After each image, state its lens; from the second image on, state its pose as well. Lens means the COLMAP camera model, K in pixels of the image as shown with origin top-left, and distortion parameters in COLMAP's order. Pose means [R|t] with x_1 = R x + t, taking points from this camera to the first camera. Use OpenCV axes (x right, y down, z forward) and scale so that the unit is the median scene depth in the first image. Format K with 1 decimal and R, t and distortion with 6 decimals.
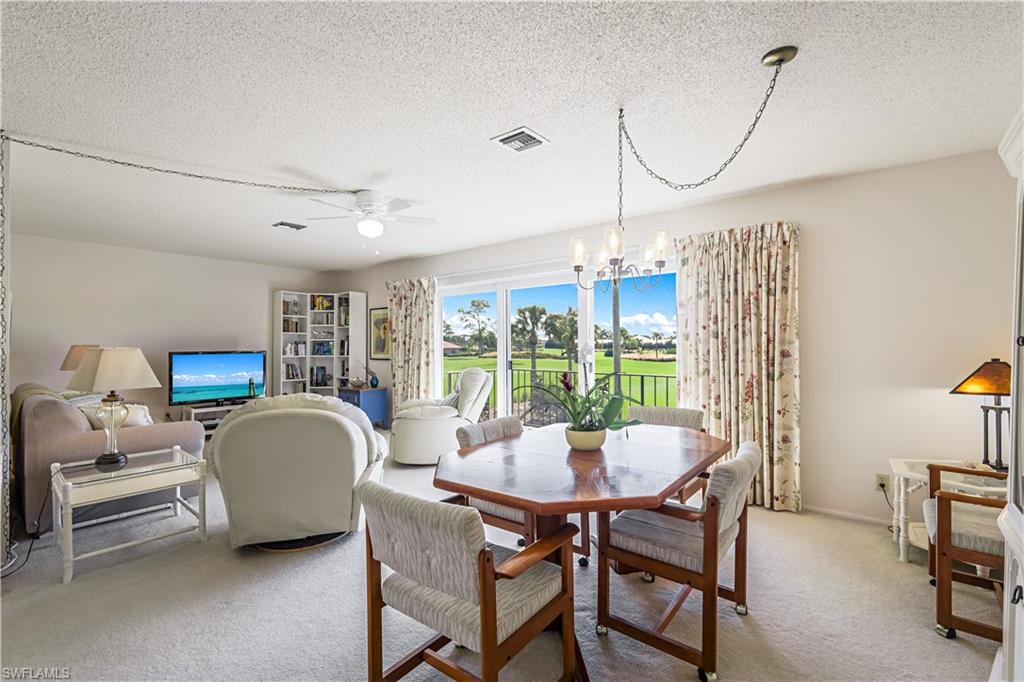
lens RADIAL K [[444.8, 0, 521.9], [0, 444.8, 345.8], [0, 0, 1]] dist [-0.000486, 0.001282]
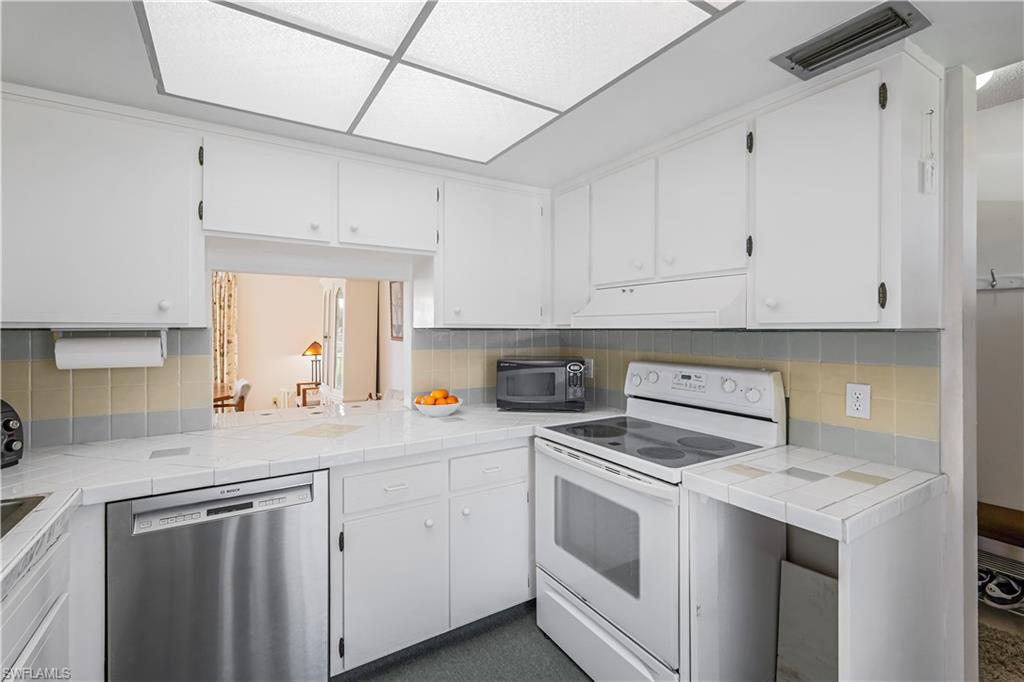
lens RADIAL K [[458.0, 0, 518.0], [0, 458.0, 328.7], [0, 0, 1]] dist [0.001703, 0.000583]
pose [[0.313252, 0.001133, 0.949669, -0.831353], [0.002266, 0.999996, -0.001941, -0.028822], [-0.949667, 0.002760, 0.313248, -0.723467]]
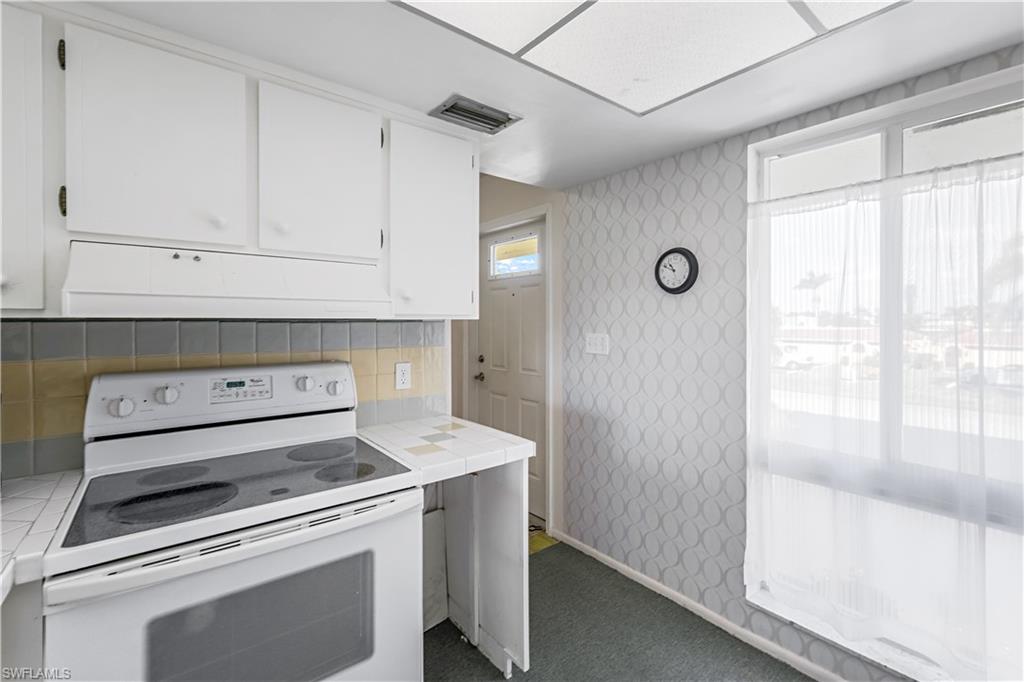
lens RADIAL K [[444.8, 0, 516.5], [0, 444.8, 324.1], [0, 0, 1]] dist [-0.000486, 0.001282]
pose [[-0.974812, 0.001929, 0.223018, -0.542210], [0.003871, 0.999958, 0.008271, -0.027251], [-0.222993, 0.008926, -0.974779, -0.364458]]
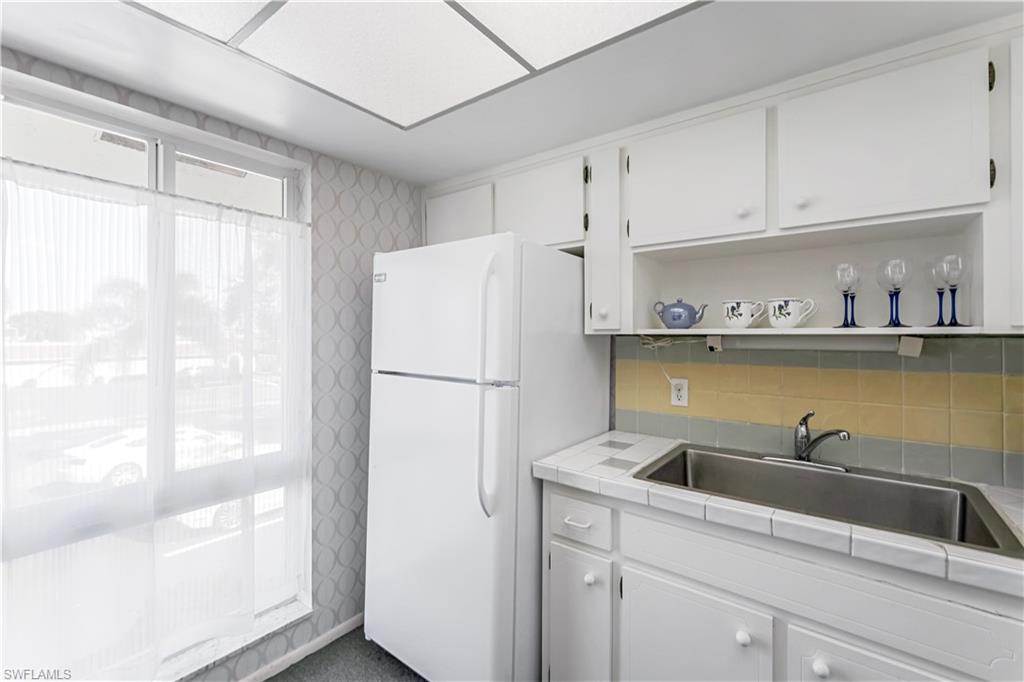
lens RADIAL K [[444.8, 0, 547.2], [0, 444.8, 337.9], [0, 0, 1]] dist [-0.000486, 0.001282]
pose [[0.040571, 0.004642, -0.999166, -0.333968], [-0.005237, 0.999976, 0.004433, -0.027806], [0.999163, 0.005053, 0.040594, -0.528247]]
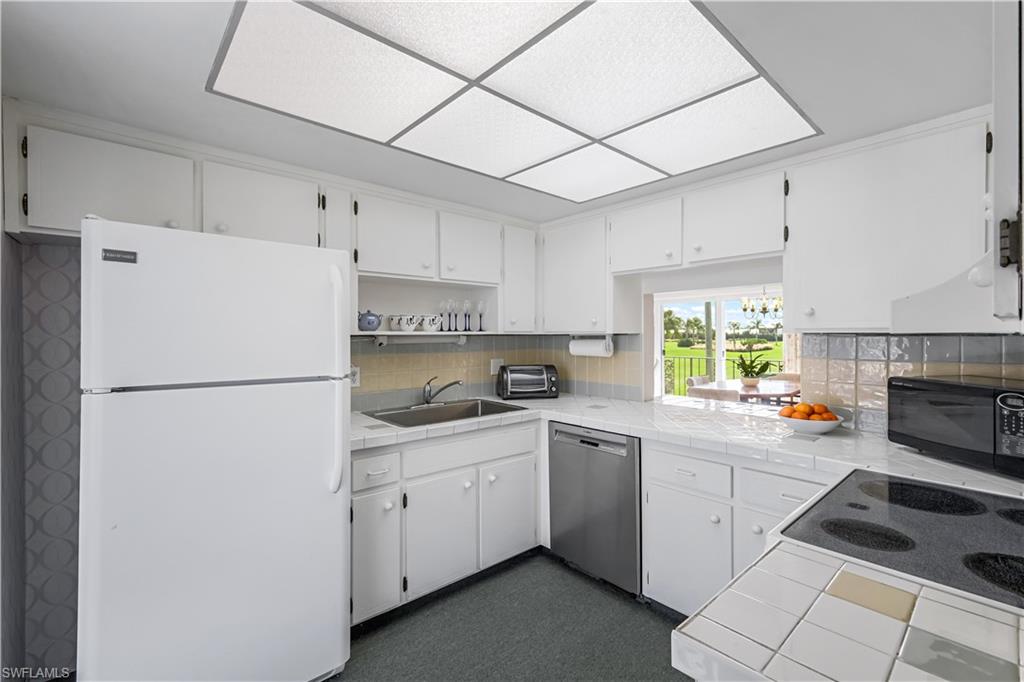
lens RADIAL K [[444.8, 0, 515.1], [0, 444.8, 335.0], [0, 0, 1]] dist [-0.000486, 0.001282]
pose [[0.987827, -0.001738, -0.155544, -0.493299], [0.001486, 0.999997, -0.001738, -0.028567], [0.155547, 0.001486, 0.987827, -1.052287]]
